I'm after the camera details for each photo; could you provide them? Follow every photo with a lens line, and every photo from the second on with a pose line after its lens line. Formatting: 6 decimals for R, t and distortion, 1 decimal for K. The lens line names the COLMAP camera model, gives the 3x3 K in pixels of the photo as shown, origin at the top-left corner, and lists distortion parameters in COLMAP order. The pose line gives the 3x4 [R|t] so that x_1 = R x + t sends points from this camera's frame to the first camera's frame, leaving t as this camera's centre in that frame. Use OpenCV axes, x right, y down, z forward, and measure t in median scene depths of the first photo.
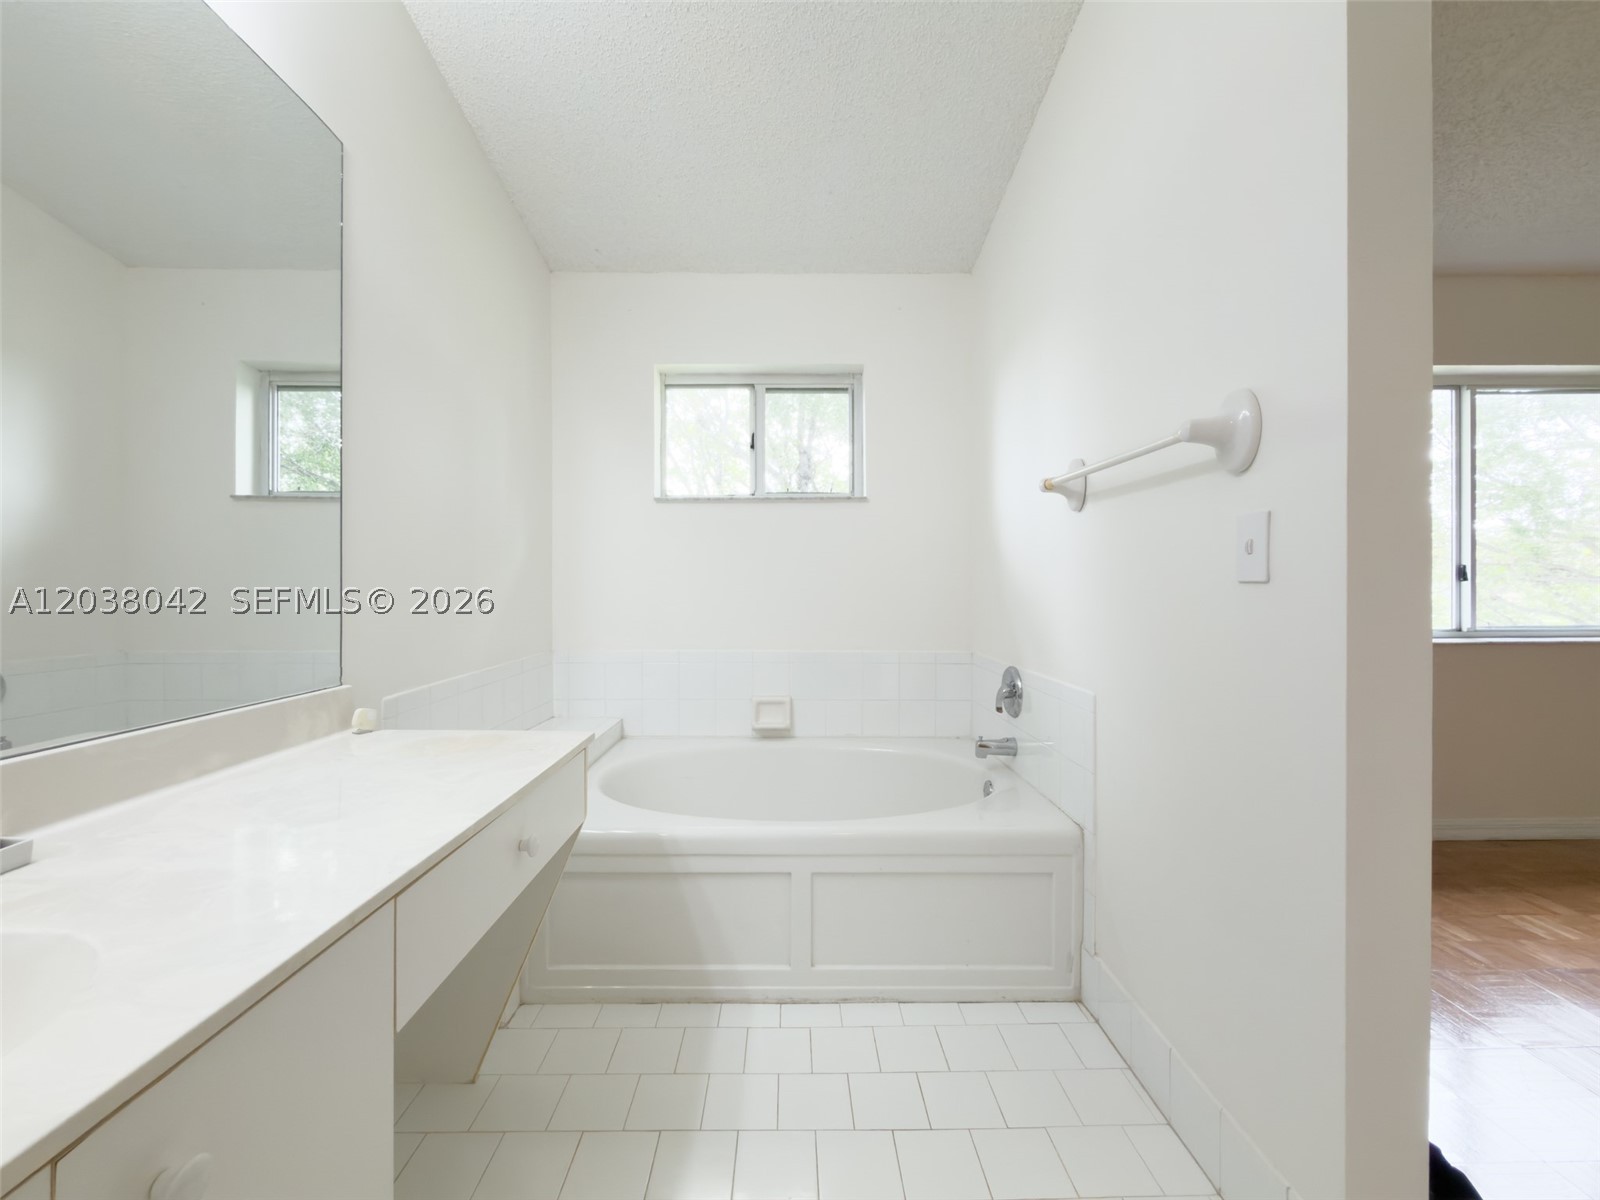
lens RADIAL K [[651.4, 0, 793.0], [0, 651.4, 576.5], [0, 0, 1]] dist [-0.000436, 0.000149]
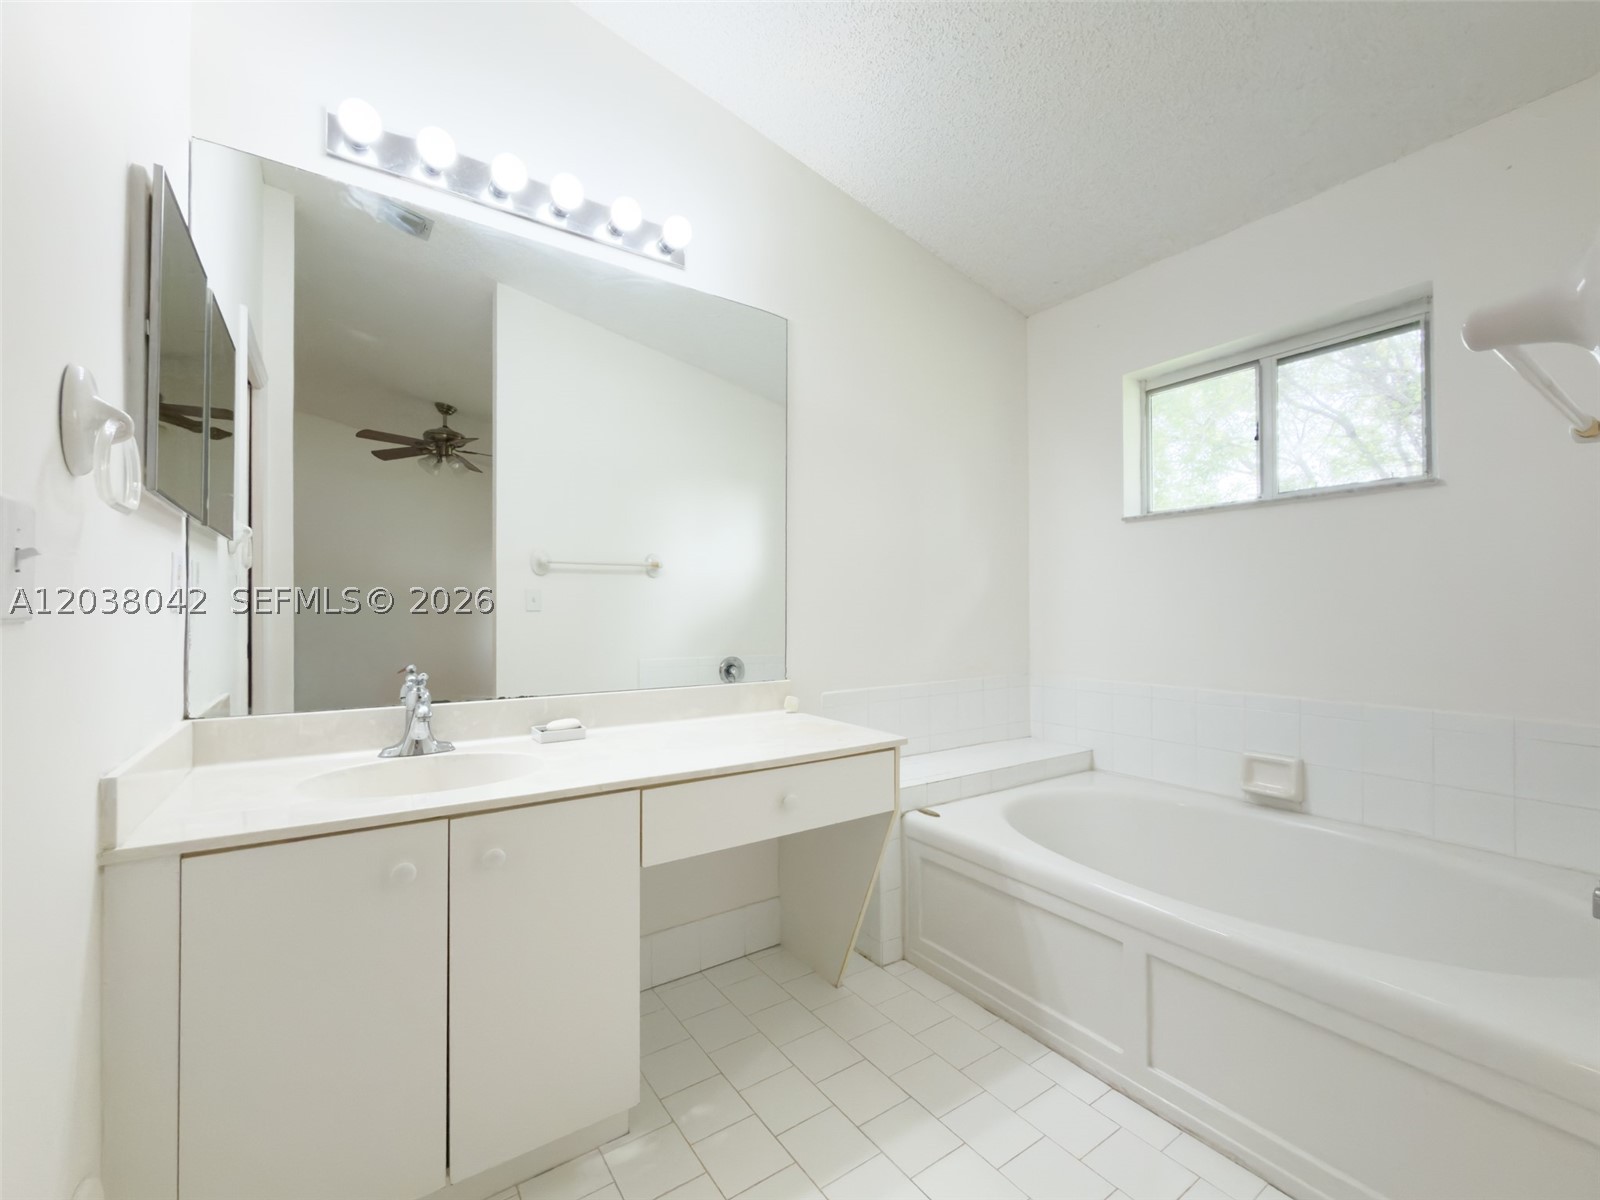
lens RADIAL K [[655.9, 0, 803.6], [0, 655.9, 591.3], [0, 0, 1]] dist [-0.000477, -0.000059]
pose [[0.567033, -0.027463, -0.823237, 0.300920], [0.013797, 0.999620, -0.023844, 0.000125], [0.823579, 0.002162, 0.567197, 0.093173]]
